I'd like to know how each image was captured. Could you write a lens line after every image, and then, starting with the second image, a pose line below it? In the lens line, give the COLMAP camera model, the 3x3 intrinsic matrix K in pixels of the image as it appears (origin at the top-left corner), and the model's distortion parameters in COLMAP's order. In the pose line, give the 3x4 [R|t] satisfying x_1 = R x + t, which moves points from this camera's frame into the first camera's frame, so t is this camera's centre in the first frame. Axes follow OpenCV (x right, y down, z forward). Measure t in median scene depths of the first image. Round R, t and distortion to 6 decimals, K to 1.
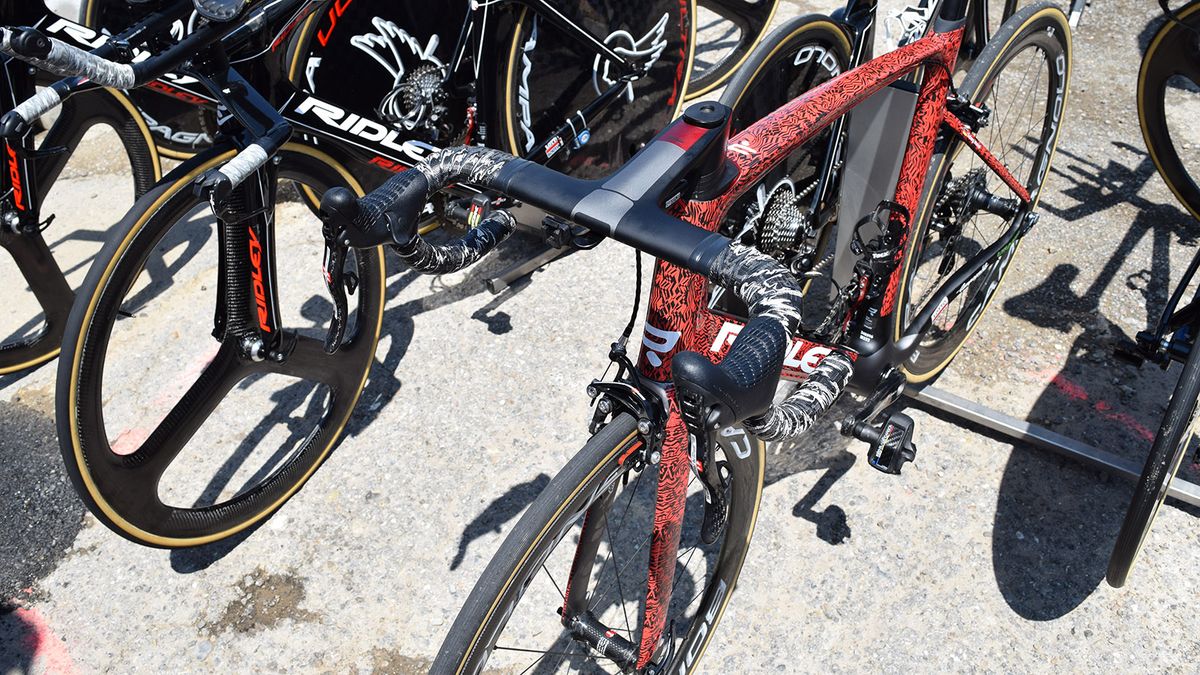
lens RADIAL K [[1059.9, 0, 602.6], [0, 1059.9, 268.0], [0, 0, 1]] dist [-0.078736, -0.001964]
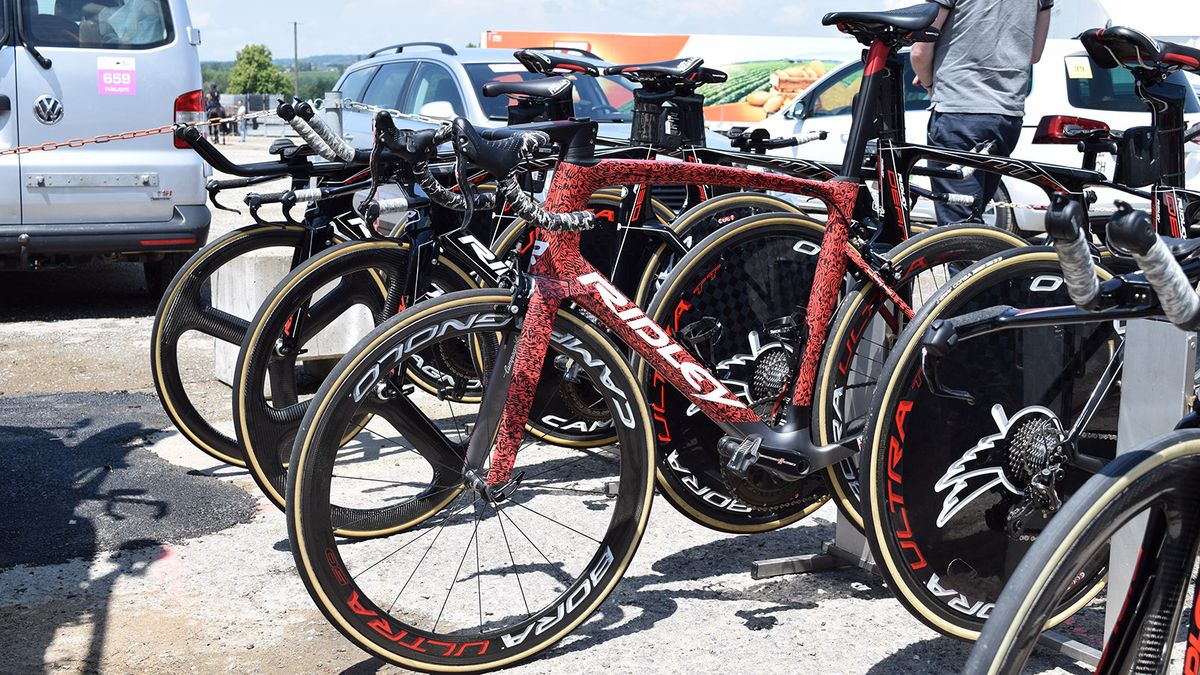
lens RADIAL K [[1421.1, 0, 600.0], [0, 1421.1, 337.5], [0, 0, 1]] dist [-0.046429, -0.003050]
pose [[0.905101, 0.121206, -0.407556, 0.638069], [-0.293911, 0.870992, -0.393687, 0.620289], [0.307260, 0.476111, 0.823959, -0.461609]]
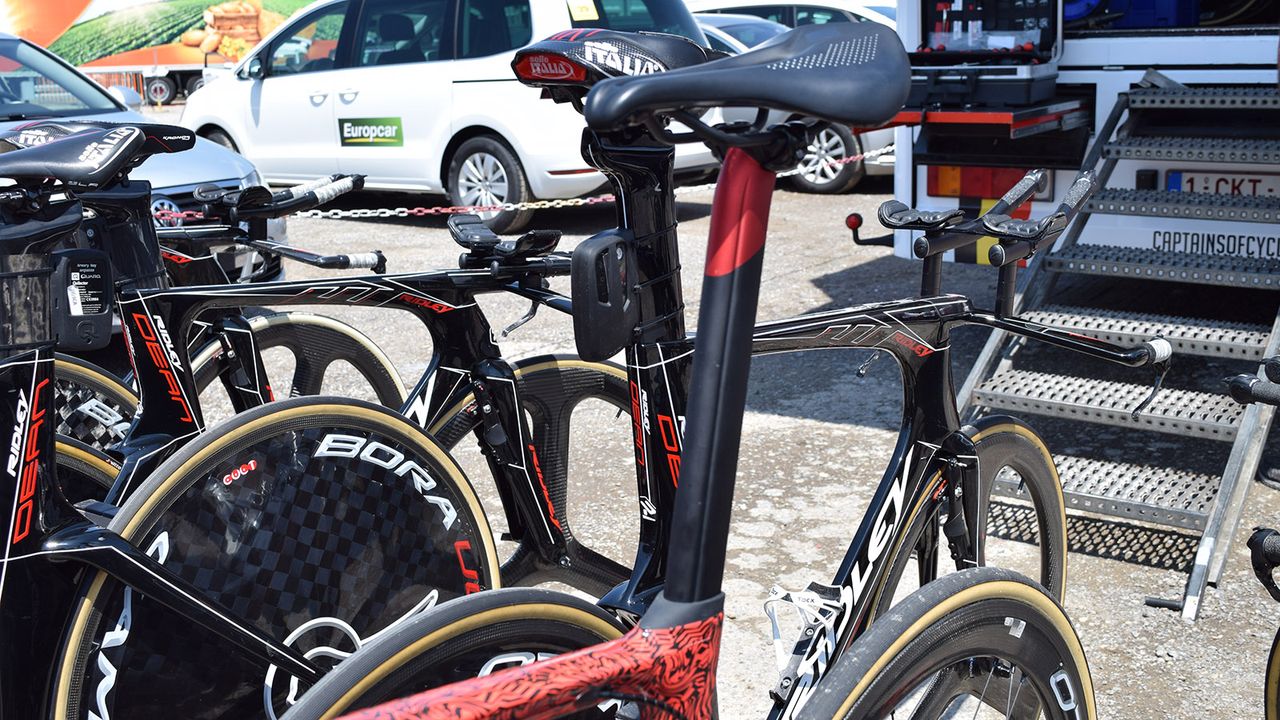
lens RADIAL K [[1394.0, 0, 640.0], [0, 1394.0, 360.0], [0, 0, 1]] dist [-0.050540, -0.004371]
pose [[0.999719, 0.017679, -0.015784, 0.240301], [-0.022475, 0.918531, -0.394710, -0.071119], [0.007519, 0.394954, 0.918670, 0.304315]]
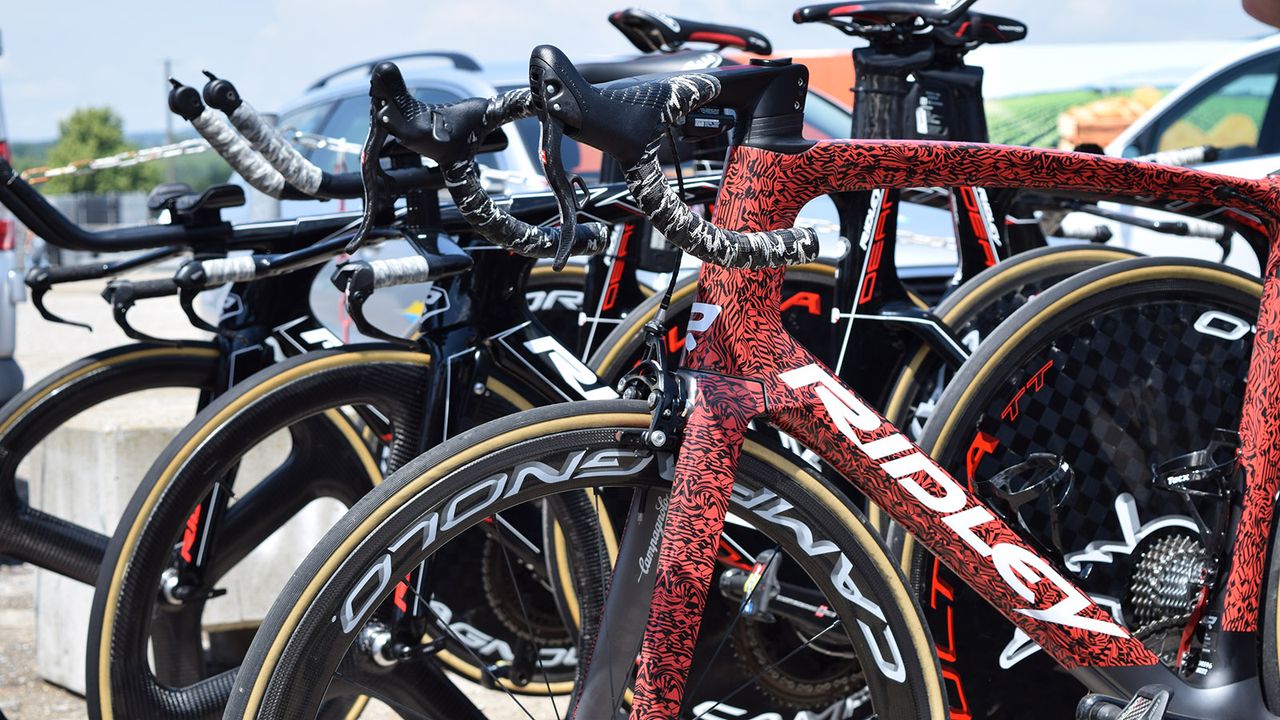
lens RADIAL K [[2687.7, 0, 637.5], [0, 2687.7, 273.4], [0, 0, 1]] dist [0.076632, -0.091627]
pose [[0.890470, 0.030470, -0.454020, 0.580518], [-0.280886, 0.821787, -0.495751, 0.658656], [0.358002, 0.568979, 0.740336, -0.380976]]
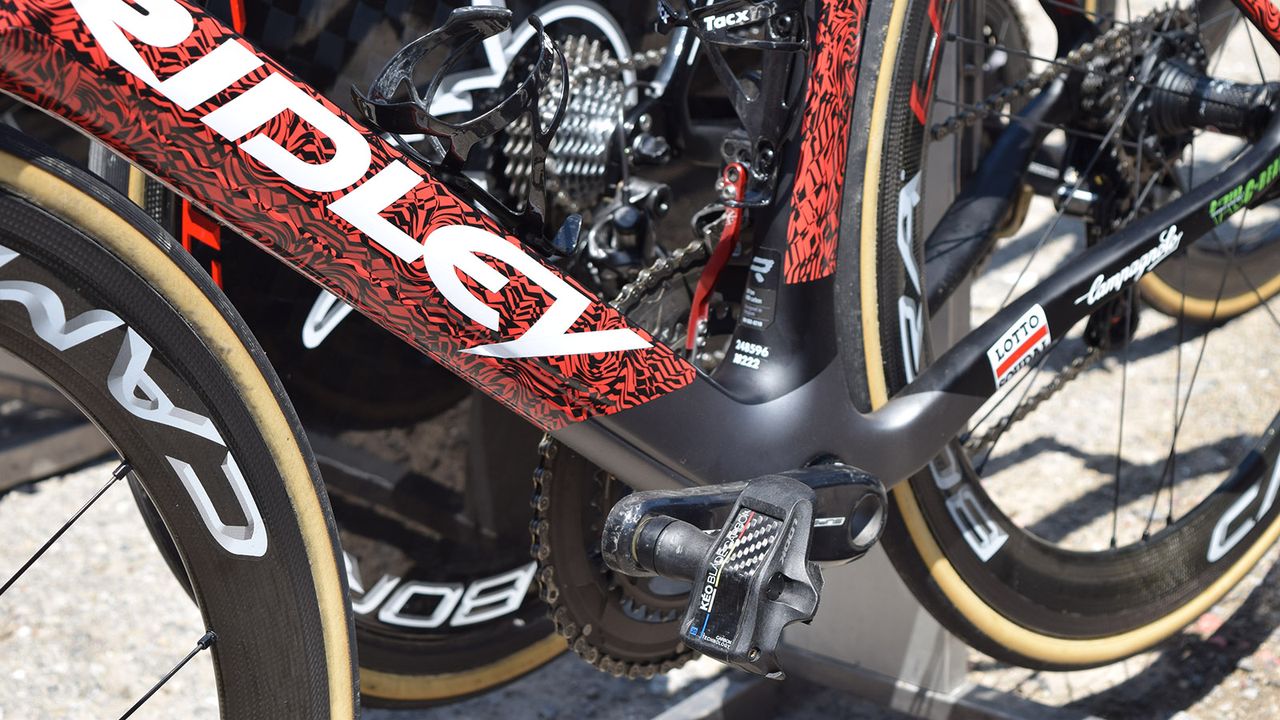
lens RADIAL K [[2899.6, 0, 638.3], [0, 2899.6, 283.4], [0, 0, 1]] dist [0.053157, 0.220921]
pose [[0.999733, 0.017398, -0.015229, 0.197702], [-0.020935, 0.960724, -0.276715, 0.254056], [0.009817, 0.276960, 0.960831, 0.110170]]
